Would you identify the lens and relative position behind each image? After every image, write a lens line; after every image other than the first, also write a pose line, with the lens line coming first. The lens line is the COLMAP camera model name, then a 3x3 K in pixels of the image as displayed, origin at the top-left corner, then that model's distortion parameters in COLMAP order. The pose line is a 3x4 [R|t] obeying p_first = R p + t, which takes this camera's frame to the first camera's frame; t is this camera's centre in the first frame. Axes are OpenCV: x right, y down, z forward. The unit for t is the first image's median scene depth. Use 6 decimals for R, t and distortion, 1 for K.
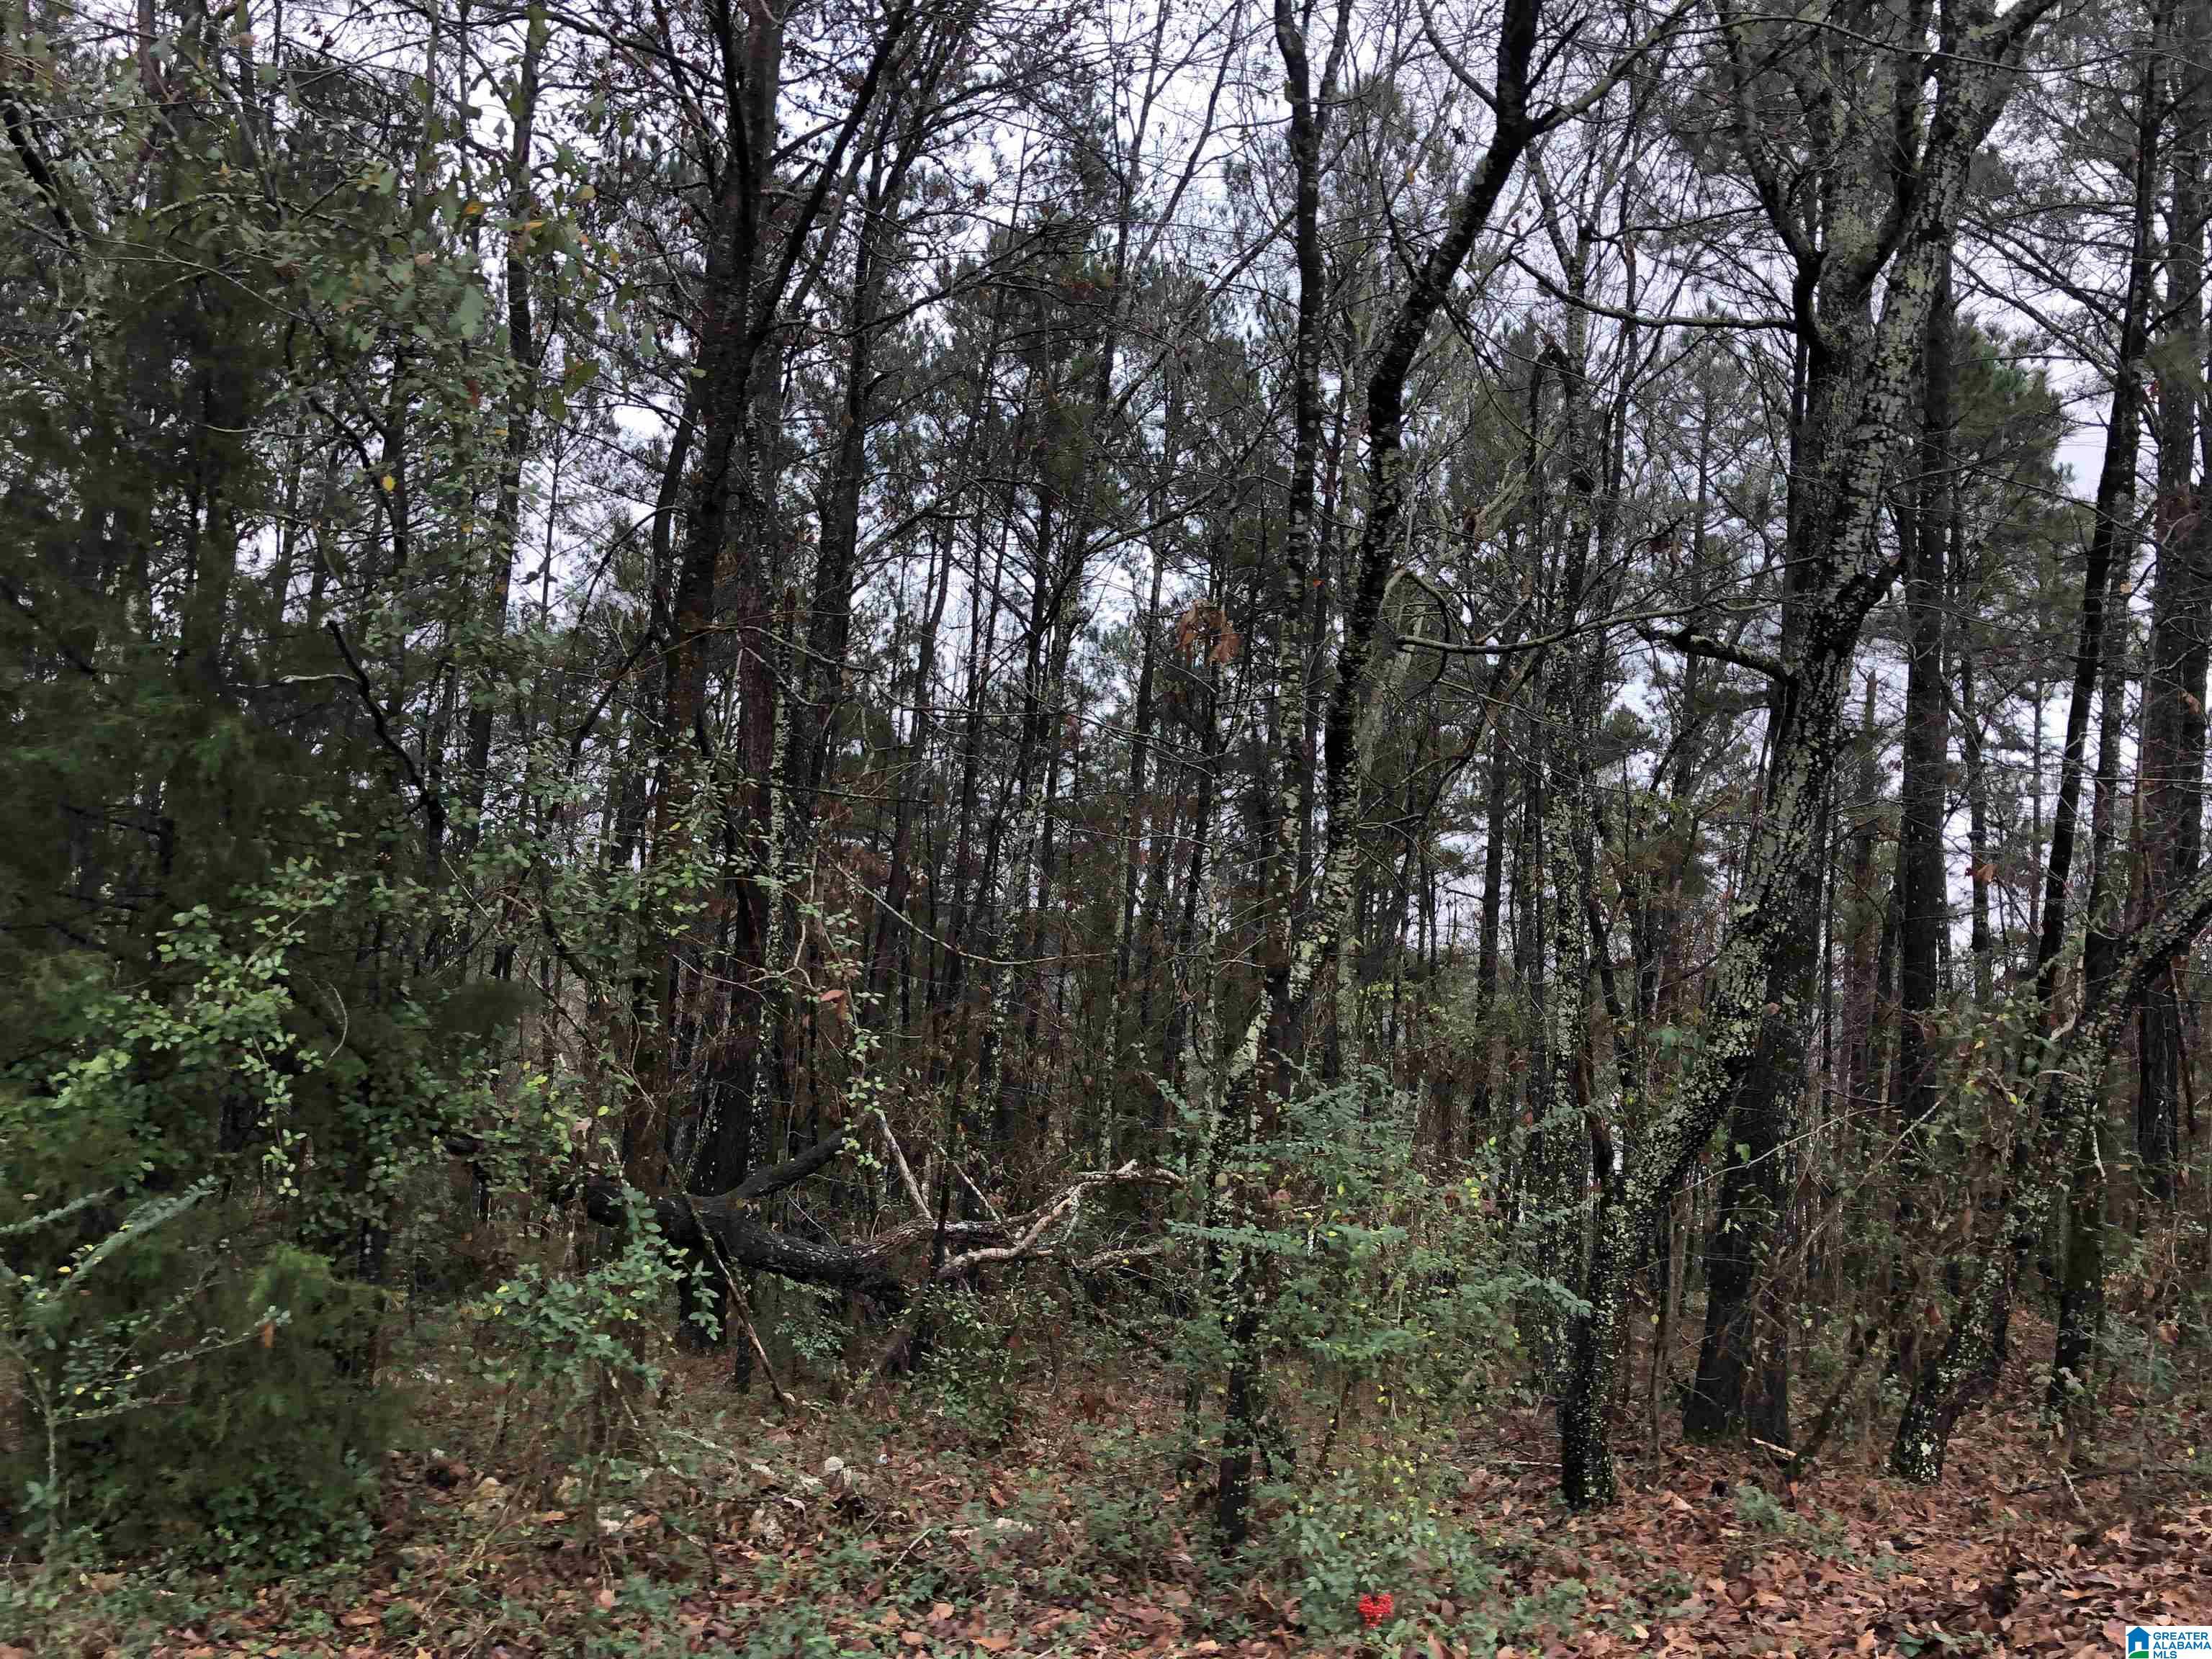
lens RADIAL K [[1794.8, 0, 1114.4], [0, 1794.8, 820.0], [0, 0, 1]] dist [0.045374, -0.055330]
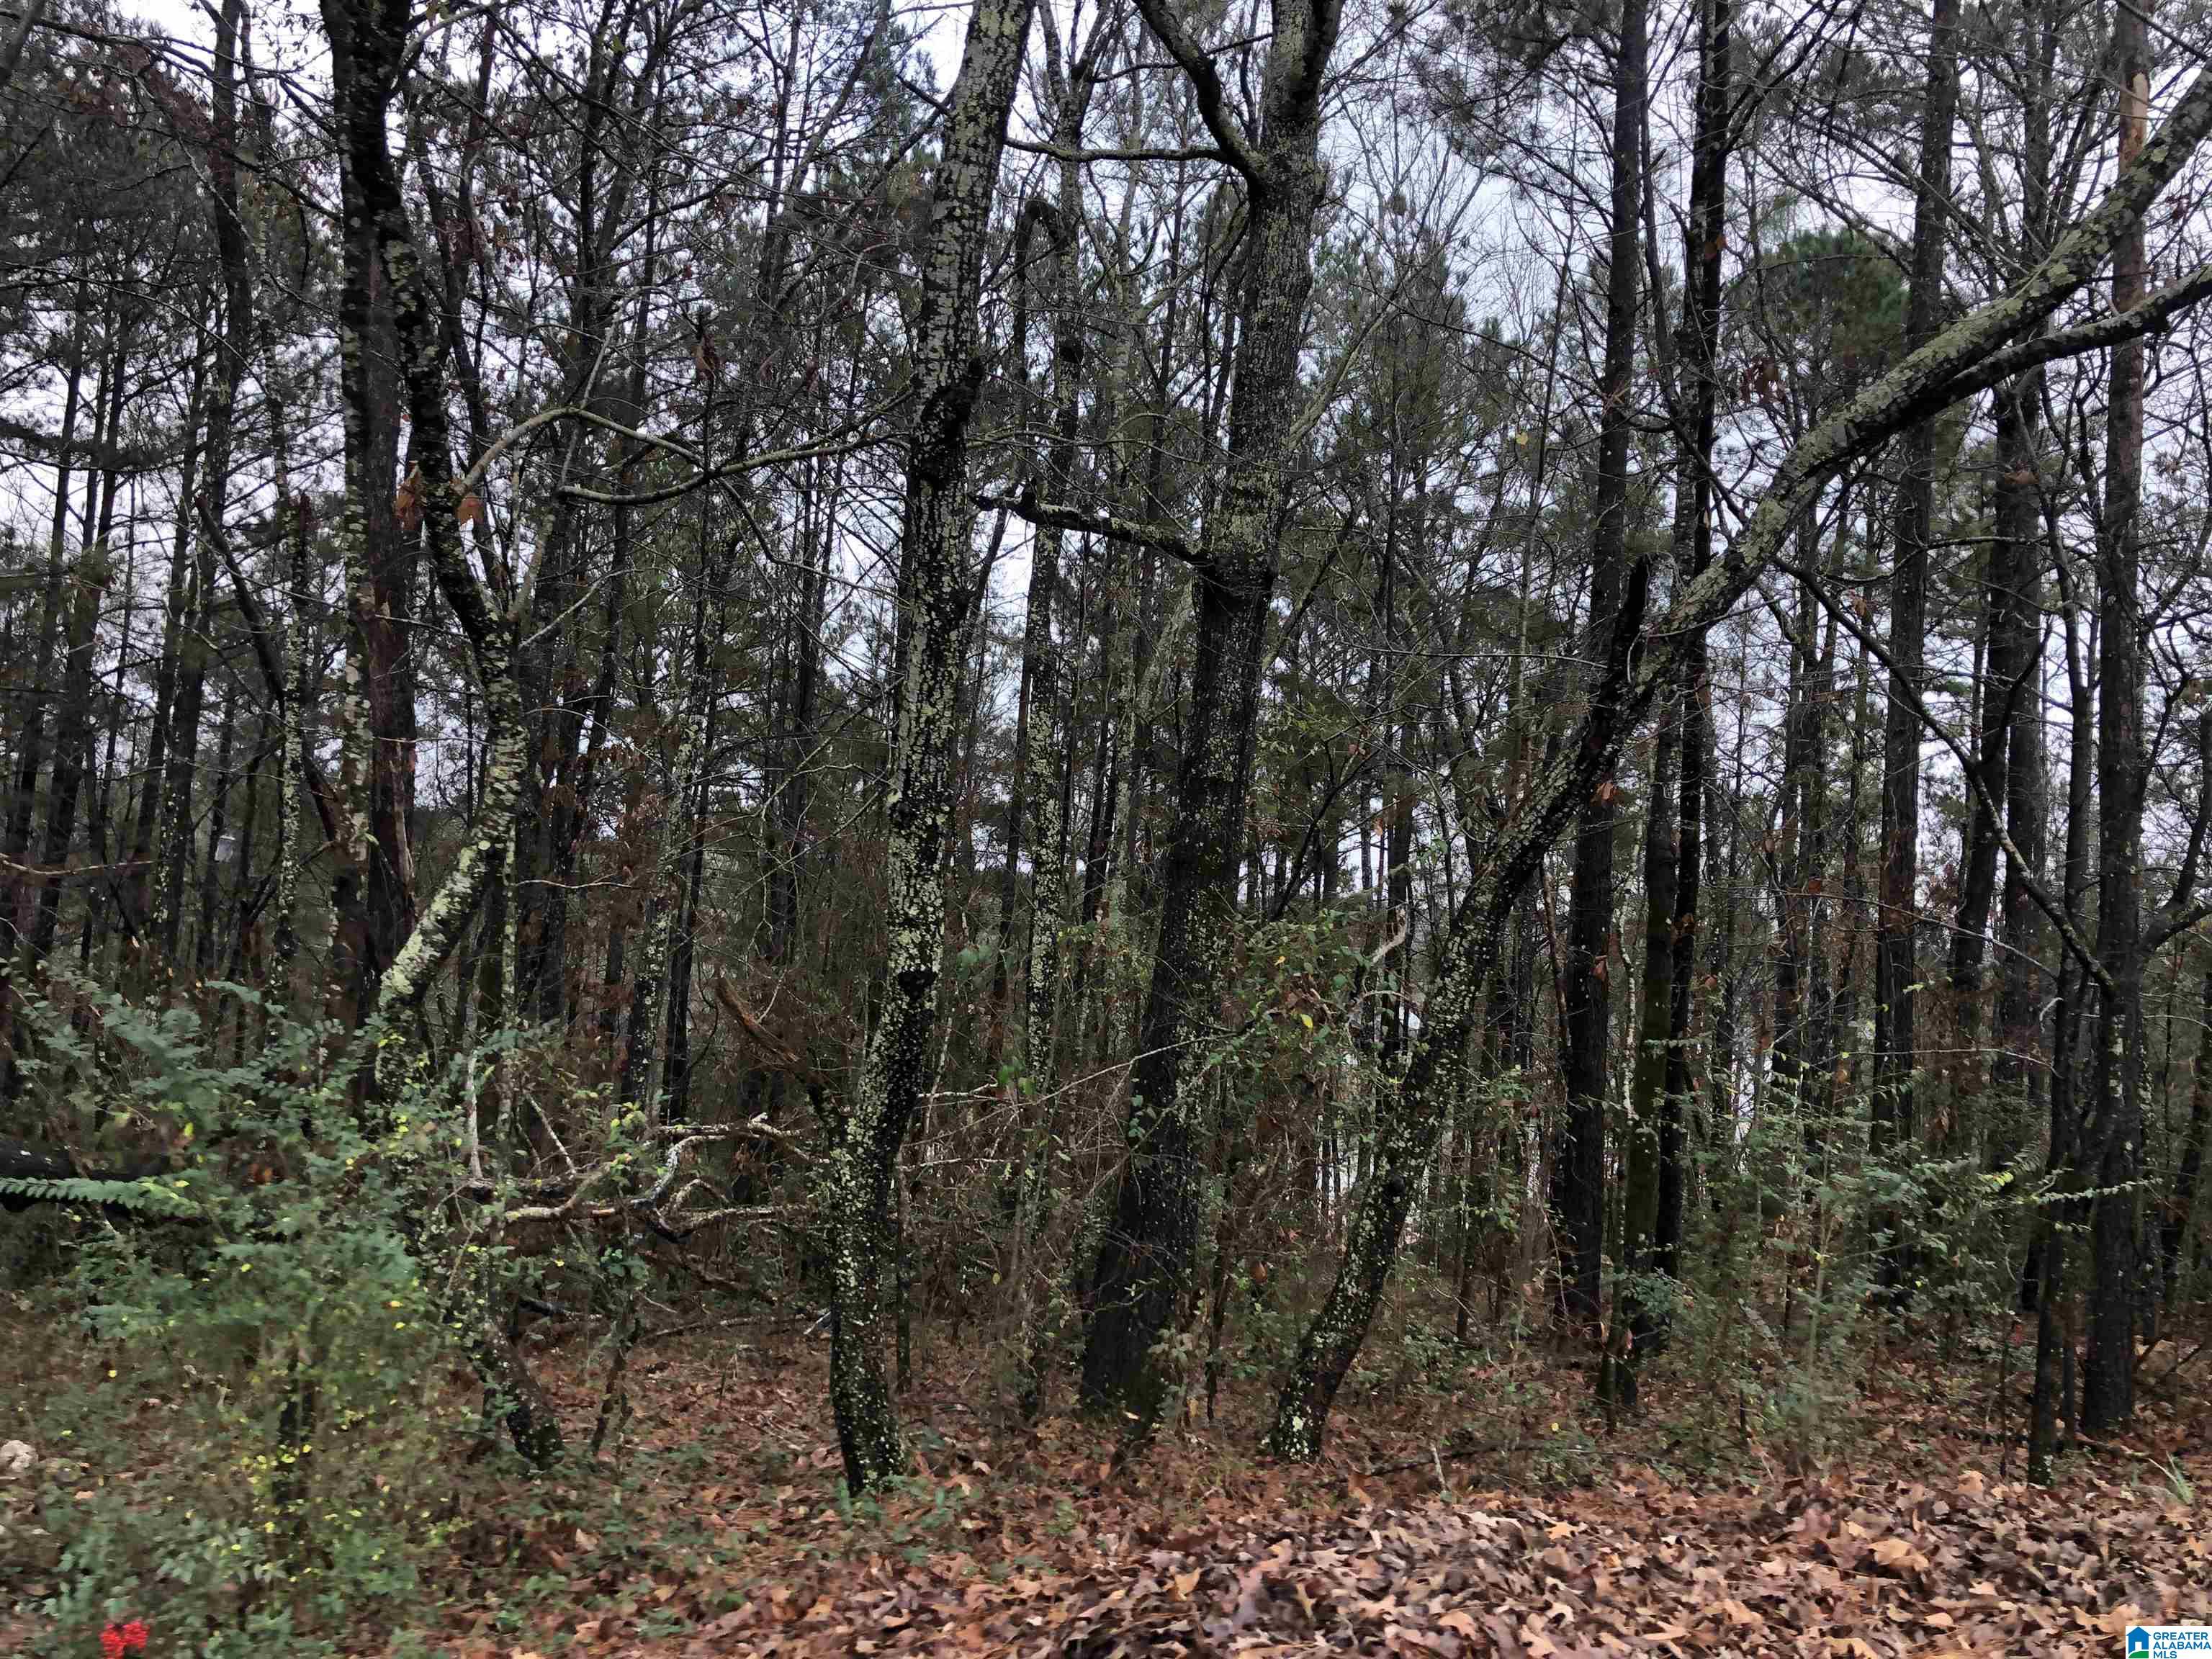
lens RADIAL K [[1794.8, 0, 1091.4], [0, 1794.8, 831.6], [0, 0, 1]] dist [0.045374, -0.055330]
pose [[0.999666, -0.010262, -0.023733, 0.421942], [0.010884, 0.999597, 0.026220, 0.040189], [0.023454, -0.026470, 0.999374, 0.144936]]
